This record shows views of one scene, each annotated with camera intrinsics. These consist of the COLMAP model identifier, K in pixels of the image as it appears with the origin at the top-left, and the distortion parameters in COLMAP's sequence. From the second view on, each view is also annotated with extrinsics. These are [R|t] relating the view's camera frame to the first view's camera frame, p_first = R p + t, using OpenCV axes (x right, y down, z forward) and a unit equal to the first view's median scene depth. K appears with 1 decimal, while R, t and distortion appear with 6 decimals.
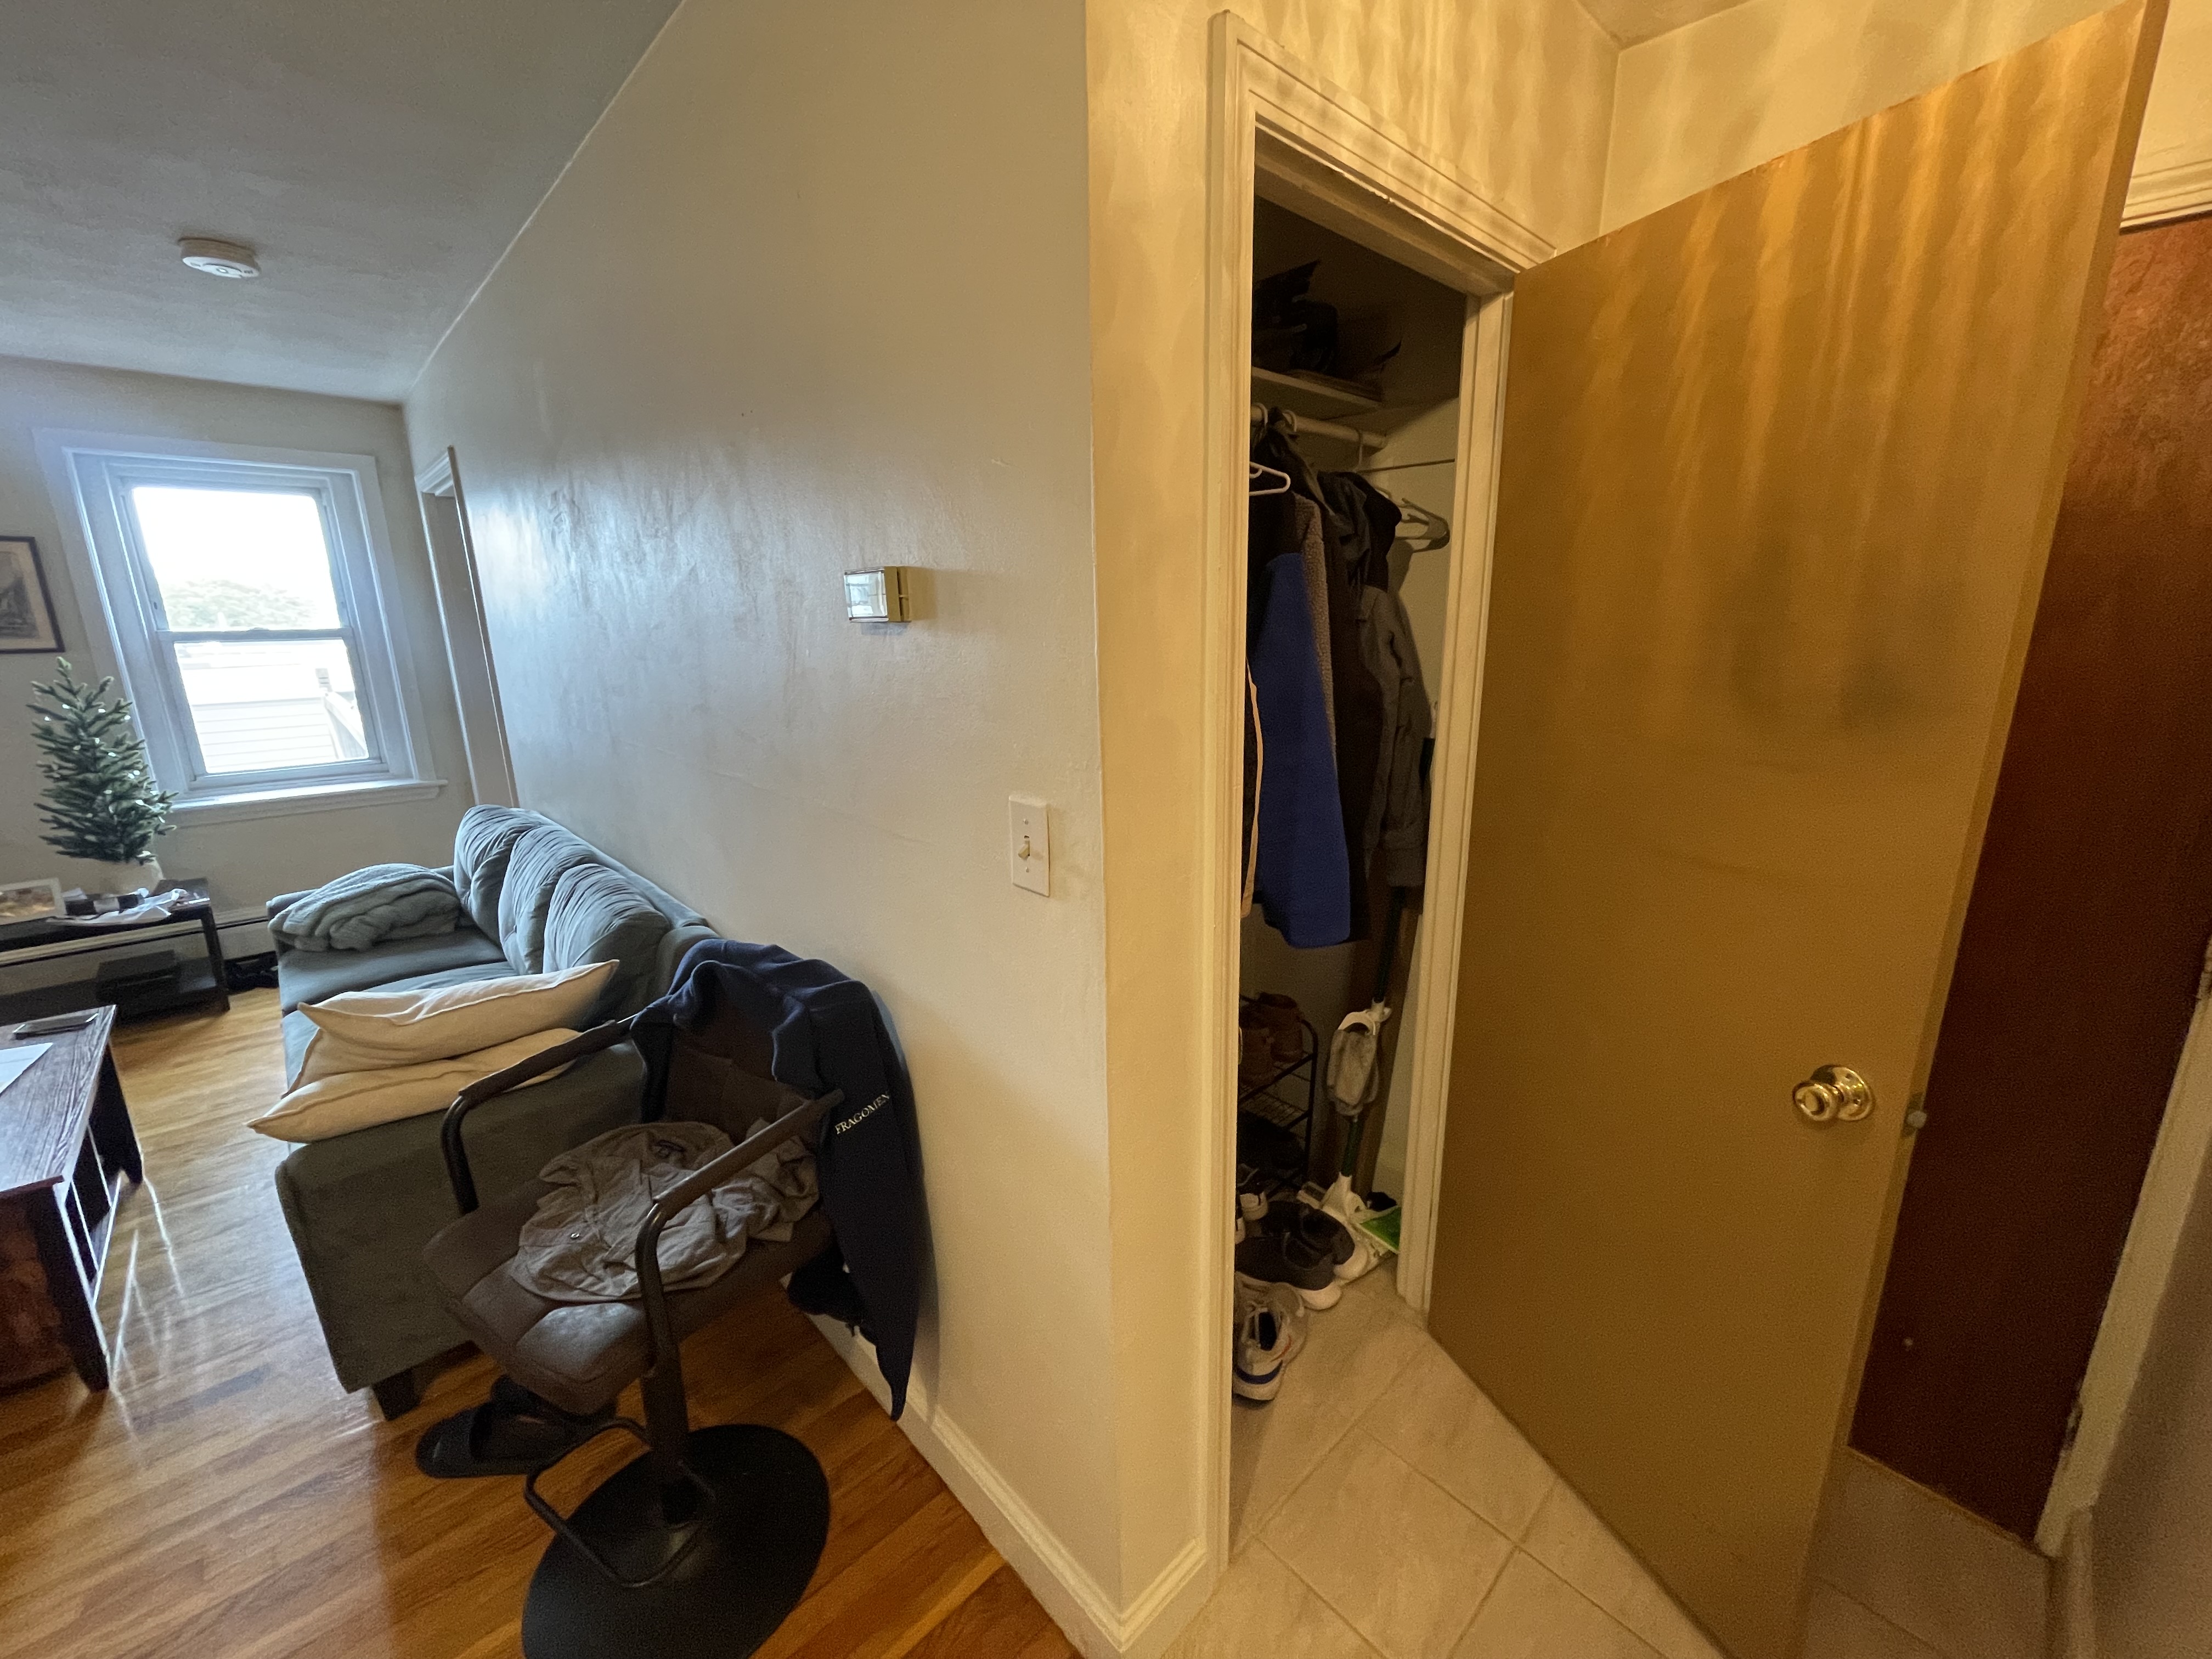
lens RADIAL K [[904.2, 0, 1114.7], [0, 904.2, 831.9], [0, 0, 1]] dist [0.006246, -0.001657]
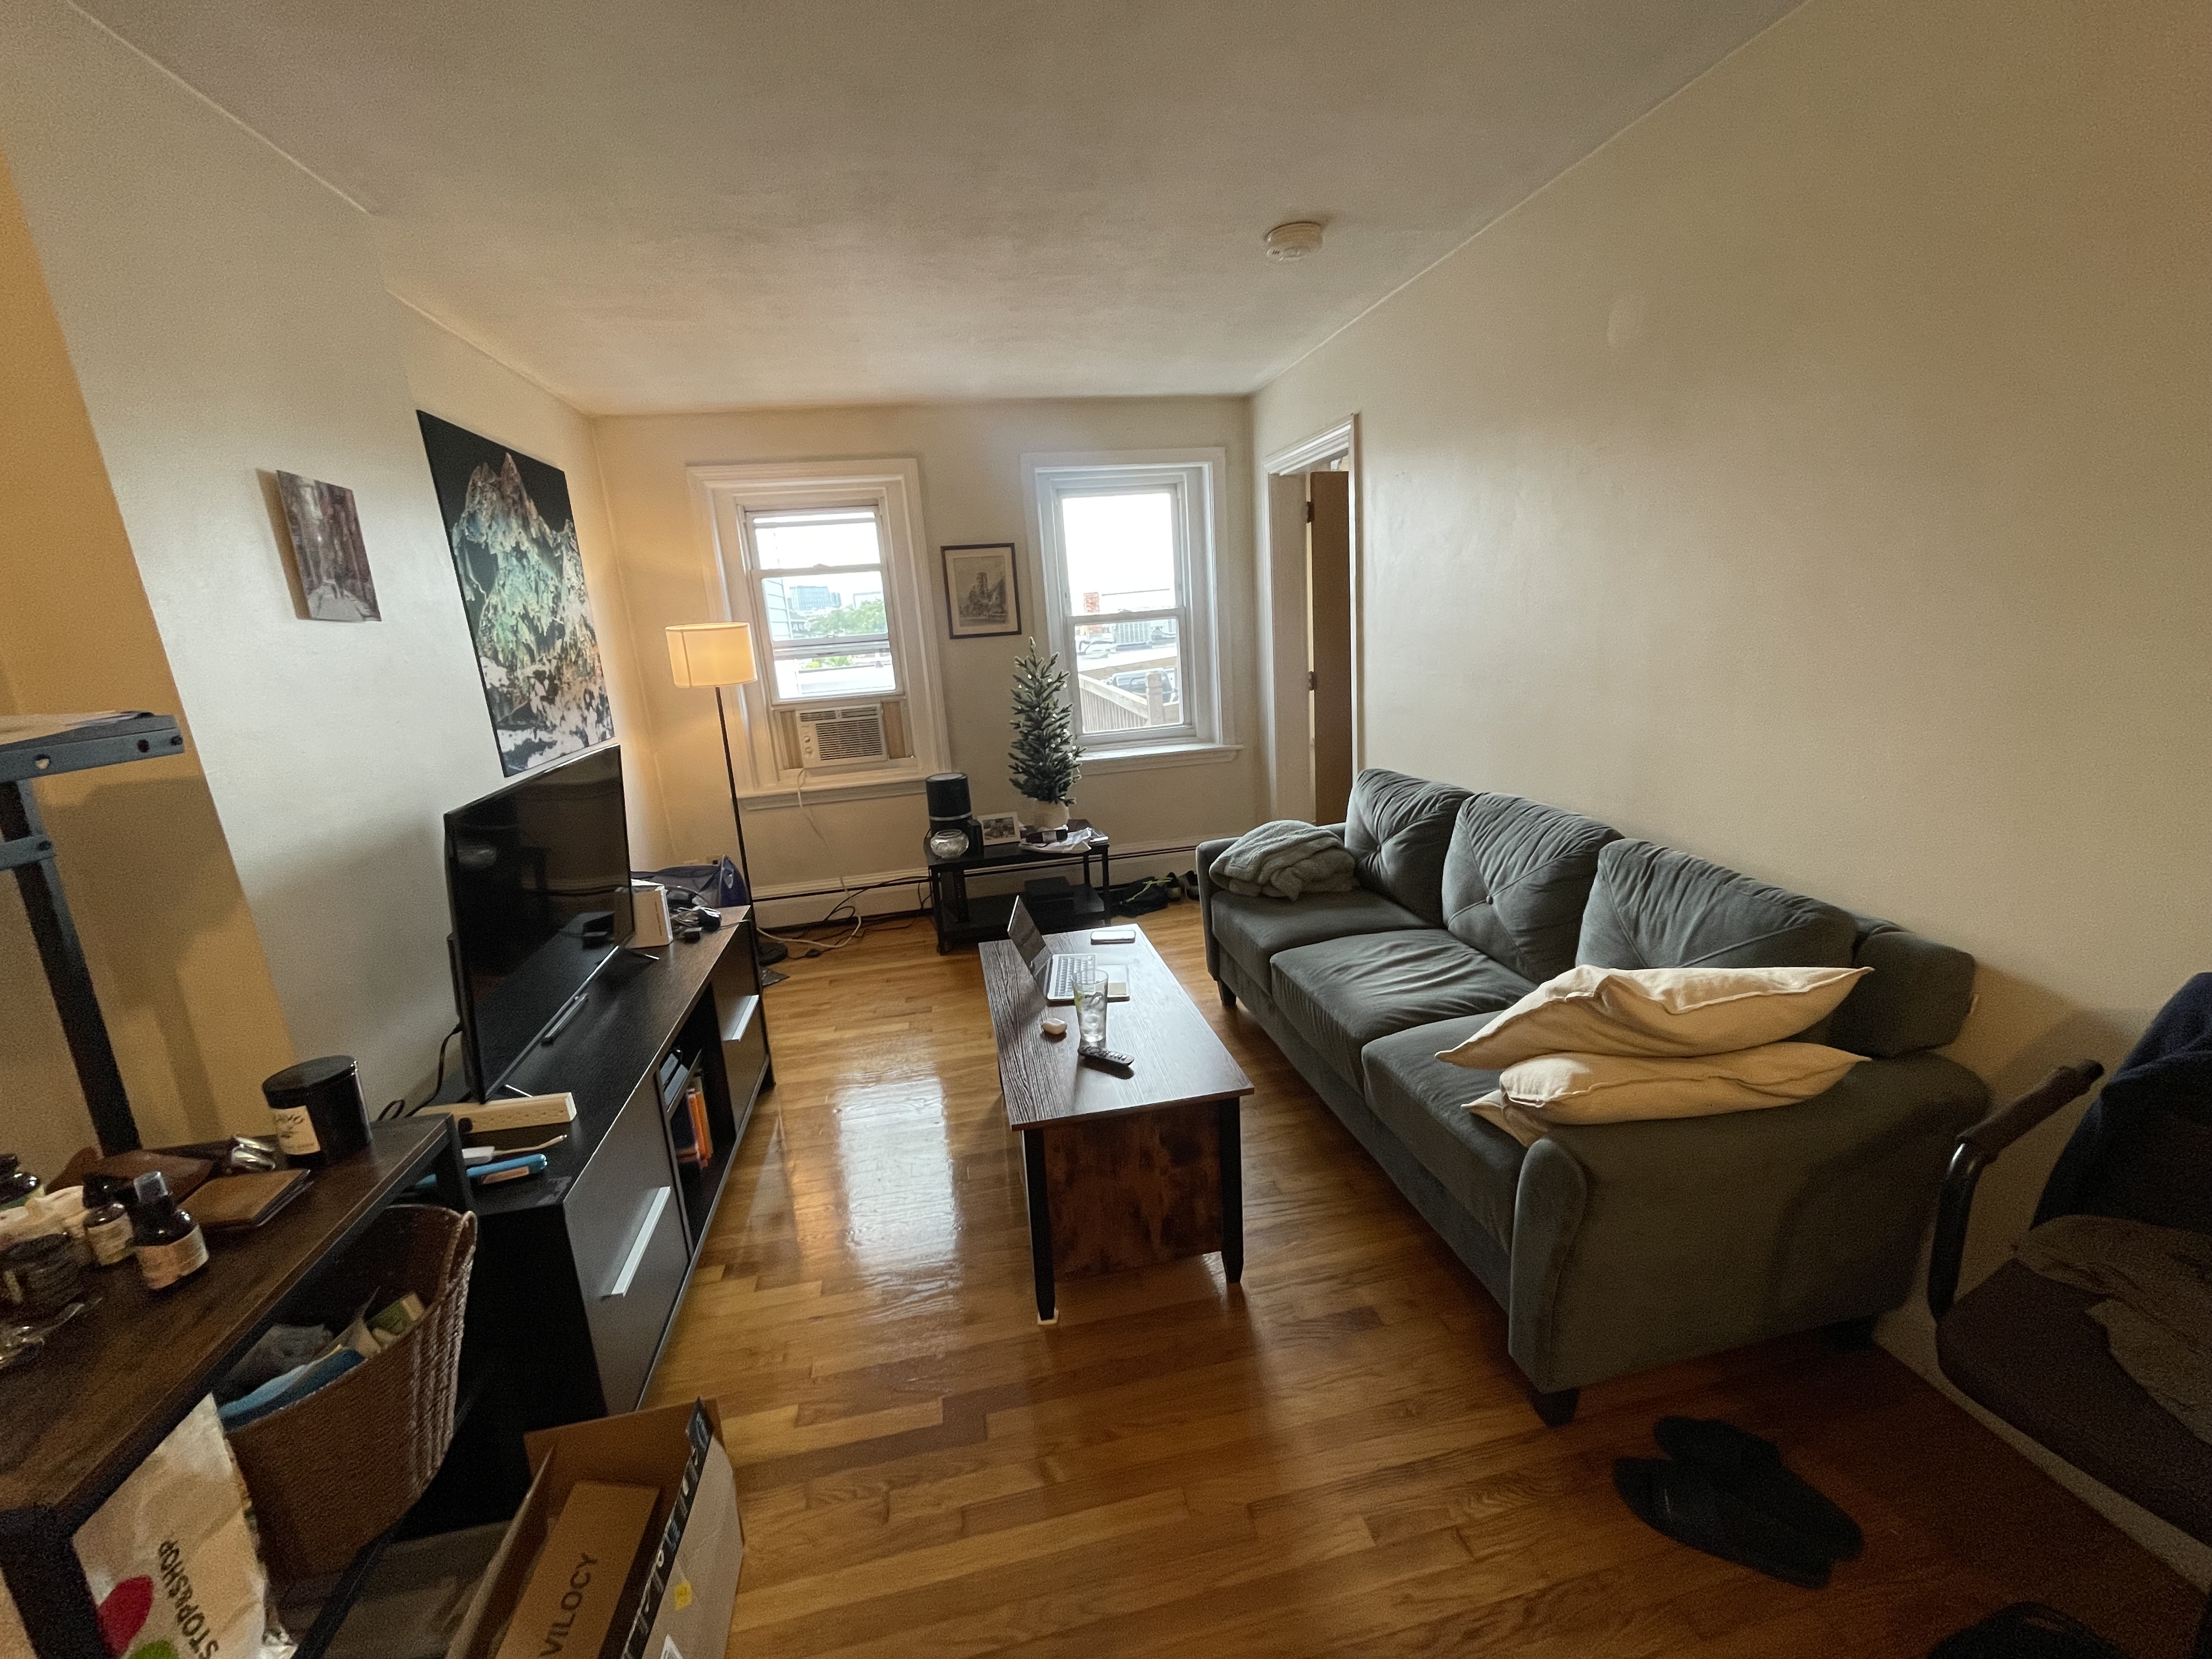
lens RADIAL K [[904.2, 0, 1112.9], [0, 904.2, 830.1], [0, 0, 1]] dist [0.006246, -0.001657]
pose [[0.852917, 0.077400, -0.516277, -0.393246], [-0.068773, 0.996988, 0.035850, 0.021424], [0.517497, 0.004929, 0.855671, -0.008633]]
